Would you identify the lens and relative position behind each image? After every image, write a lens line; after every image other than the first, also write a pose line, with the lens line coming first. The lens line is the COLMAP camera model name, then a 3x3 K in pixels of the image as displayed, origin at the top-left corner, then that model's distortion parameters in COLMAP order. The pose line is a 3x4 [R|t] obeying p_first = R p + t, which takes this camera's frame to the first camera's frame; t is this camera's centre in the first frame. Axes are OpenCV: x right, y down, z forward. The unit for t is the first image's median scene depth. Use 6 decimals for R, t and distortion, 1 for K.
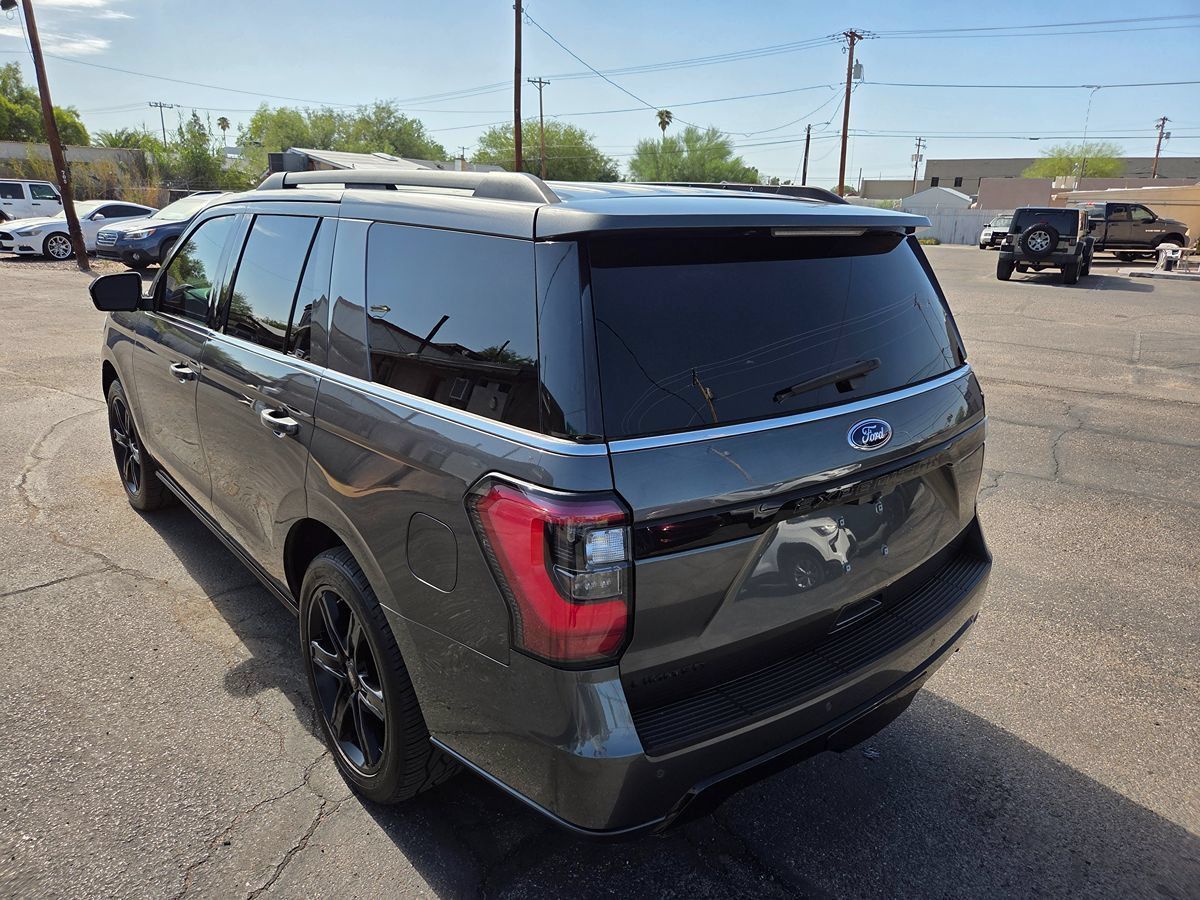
lens RADIAL K [[799.0, 0, 589.5], [0, 799.0, 445.8], [0, 0, 1]] dist [0.058501, -0.047134]
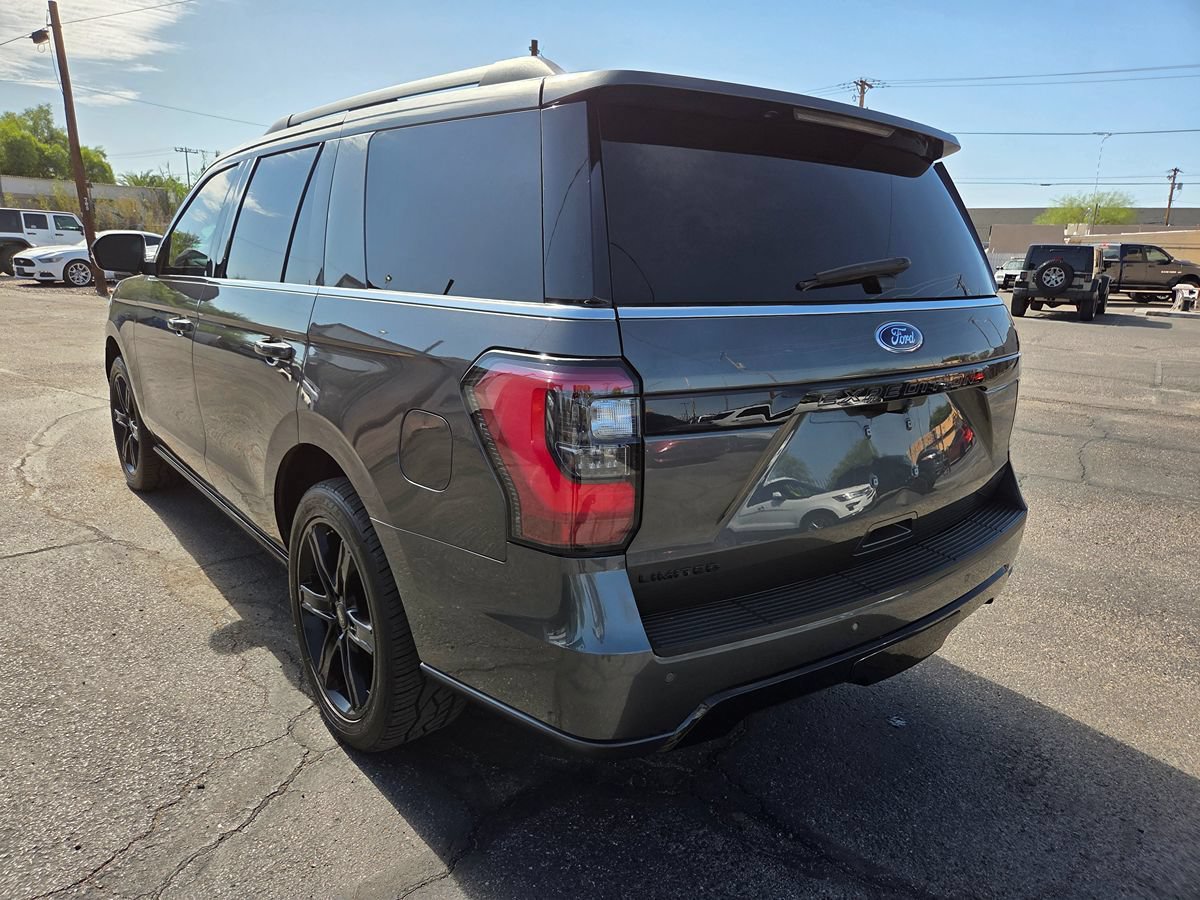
lens RADIAL K [[800.7, 0, 583.2], [0, 800.7, 448.6], [0, 0, 1]] dist [0.056726, -0.046230]
pose [[0.999724, 0.013290, -0.019391, 0.002767], [-0.014269, 0.998585, -0.051233, 0.119569], [0.018682, 0.051496, 0.998498, 0.050067]]
